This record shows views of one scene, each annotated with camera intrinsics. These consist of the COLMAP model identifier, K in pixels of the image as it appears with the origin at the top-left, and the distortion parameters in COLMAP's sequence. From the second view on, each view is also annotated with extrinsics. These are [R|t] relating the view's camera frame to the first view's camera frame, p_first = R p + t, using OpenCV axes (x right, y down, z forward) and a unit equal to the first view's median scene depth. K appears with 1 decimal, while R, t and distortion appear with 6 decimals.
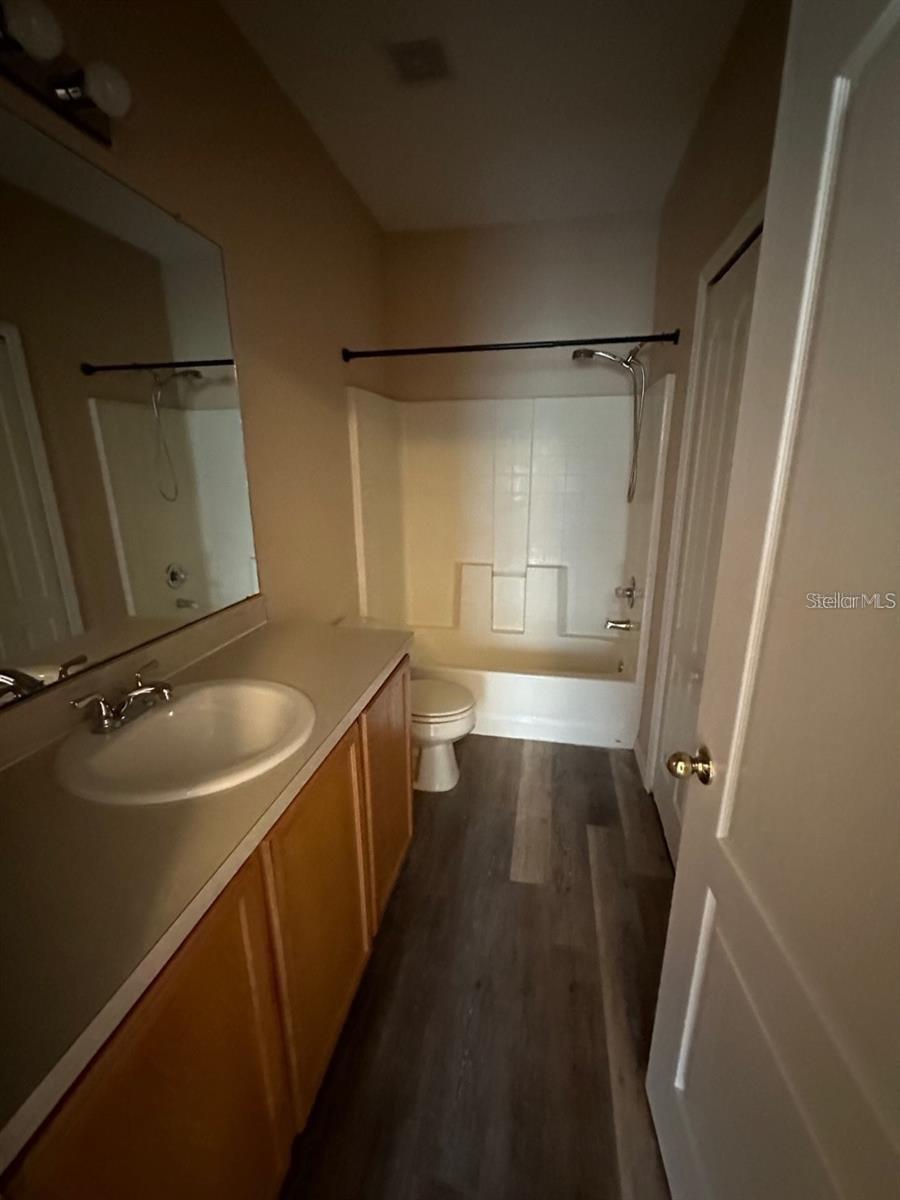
lens RADIAL K [[506.0, 0, 448.6], [0, 506.0, 601.7], [0, 0, 1]] dist [-0.004046, 0.001209]
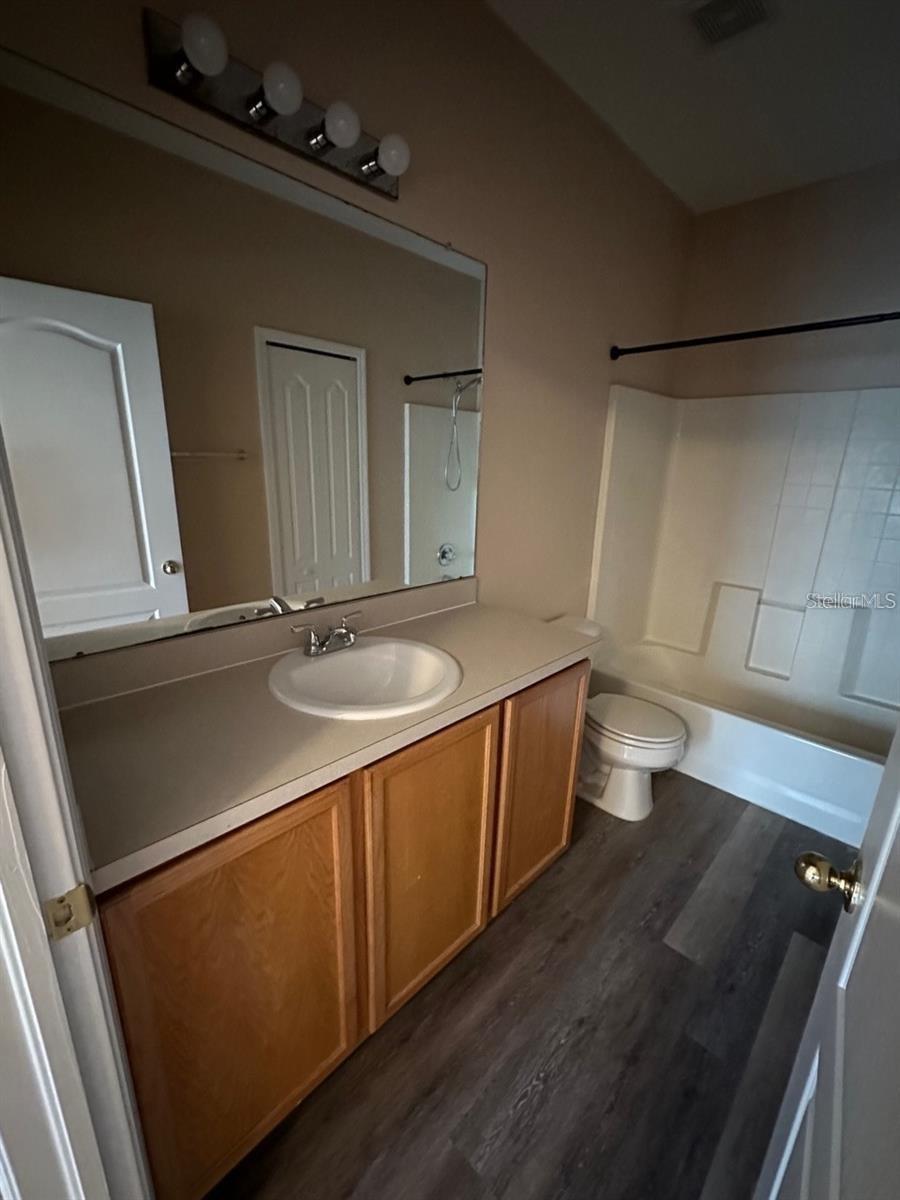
lens RADIAL K [[506.0, 0, 449.3], [0, 506.0, 601.2], [0, 0, 1]] dist [-0.004046, 0.001209]
pose [[0.837198, 0.177998, -0.517124, 0.128699], [-0.179455, 0.982609, 0.047693, -0.003760], [0.516620, 0.052872, 0.854581, 0.023657]]
